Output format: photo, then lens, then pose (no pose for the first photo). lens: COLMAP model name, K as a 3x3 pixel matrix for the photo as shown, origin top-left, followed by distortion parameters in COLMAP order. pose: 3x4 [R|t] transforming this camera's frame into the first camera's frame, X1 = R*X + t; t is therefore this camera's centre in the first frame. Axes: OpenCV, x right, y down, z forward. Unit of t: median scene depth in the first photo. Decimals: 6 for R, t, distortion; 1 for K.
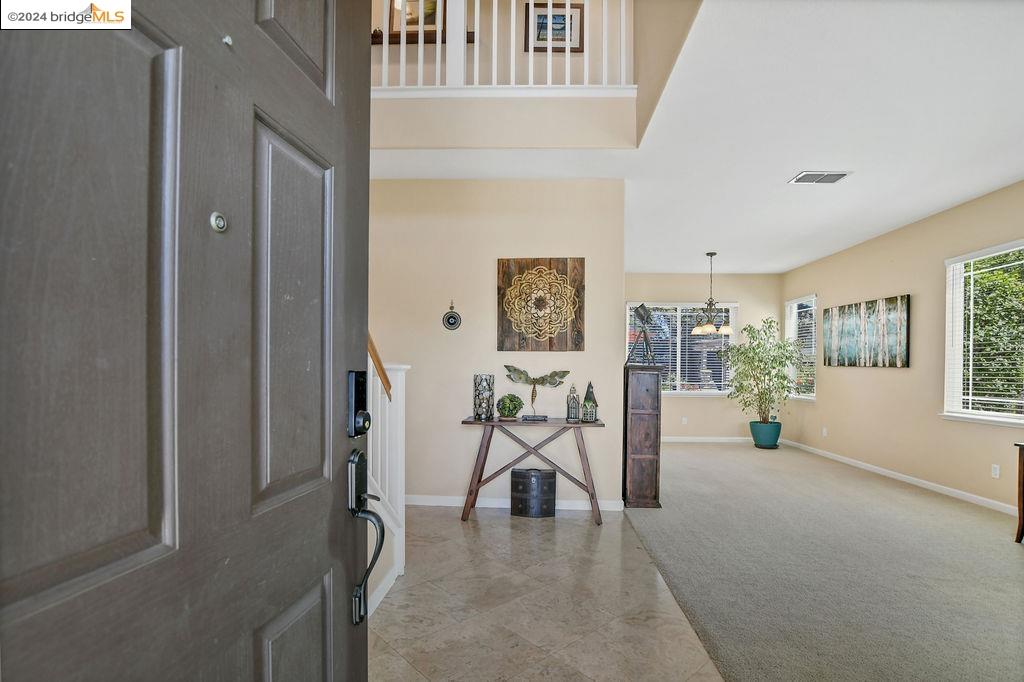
lens RADIAL K [[491.7, 0, 514.6], [0, 491.7, 373.5], [0, 0, 1]] dist [0.000637, 0.000028]
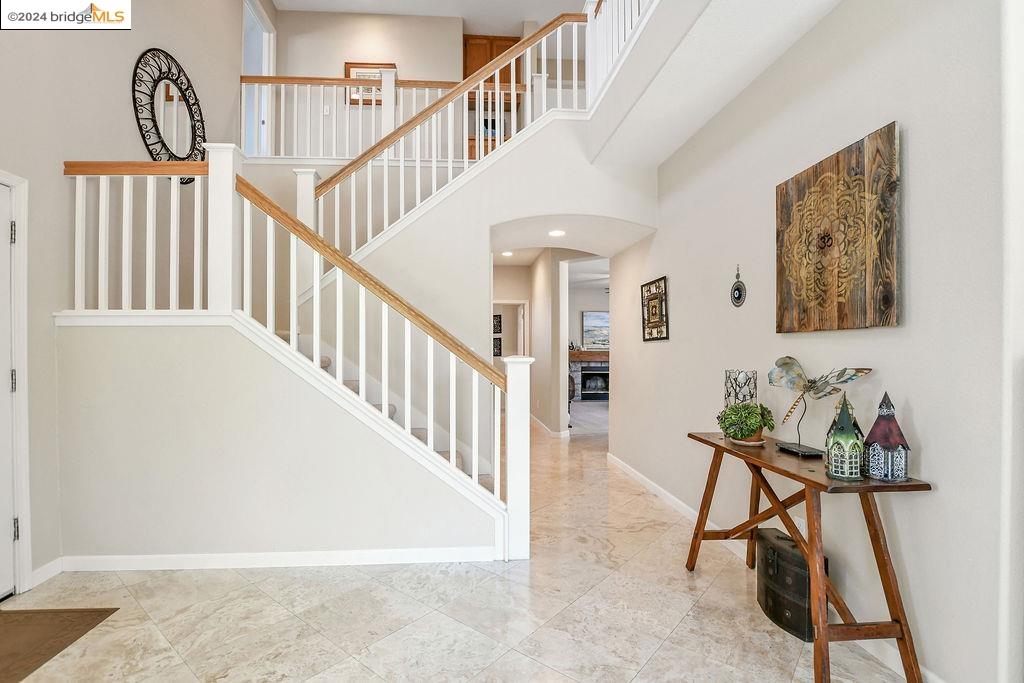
lens RADIAL K [[494.6, 0, 516.1], [0, 494.6, 350.0], [0, 0, 1]] dist [-0.025529, 0.000148]
pose [[0.123718, -0.011664, -0.992249, 0.542582], [-0.009057, 0.999876, -0.012883, -0.014156], [0.992276, 0.010581, 0.123597, 0.597640]]
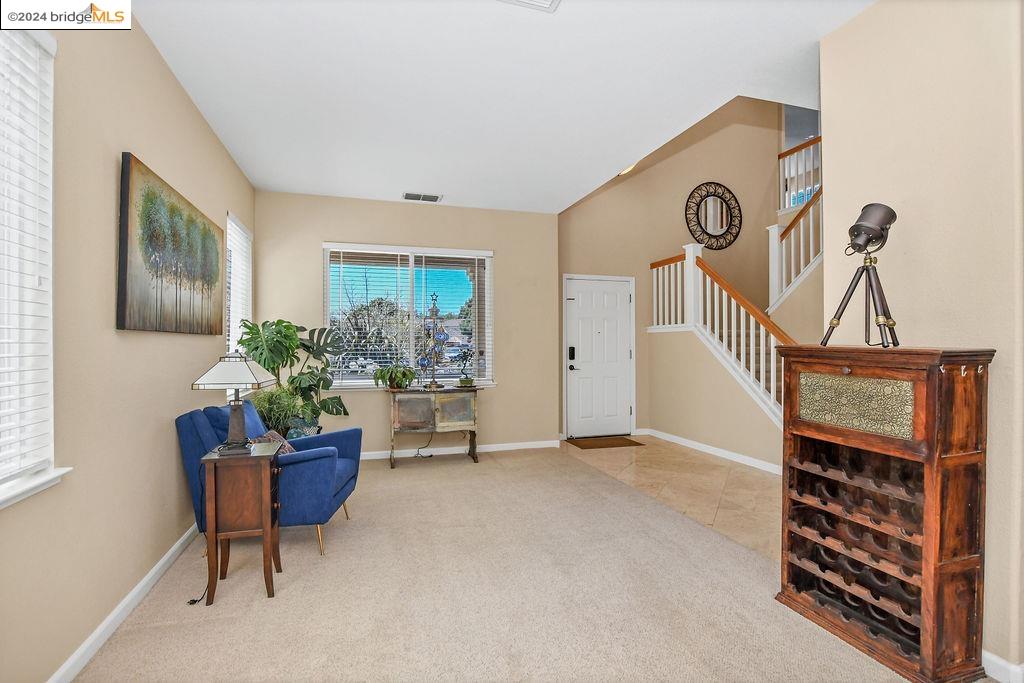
lens RADIAL K [[474.0, 0, 512.0], [0, 474.0, 341.5], [0, 0, 1]] dist [-0.020597, 0.000097]
pose [[-0.938401, -0.012941, -0.345306, 0.781570], [-0.013500, 0.999909, -0.000784, -0.014744], [0.345285, 0.003926, -0.938490, 1.408090]]
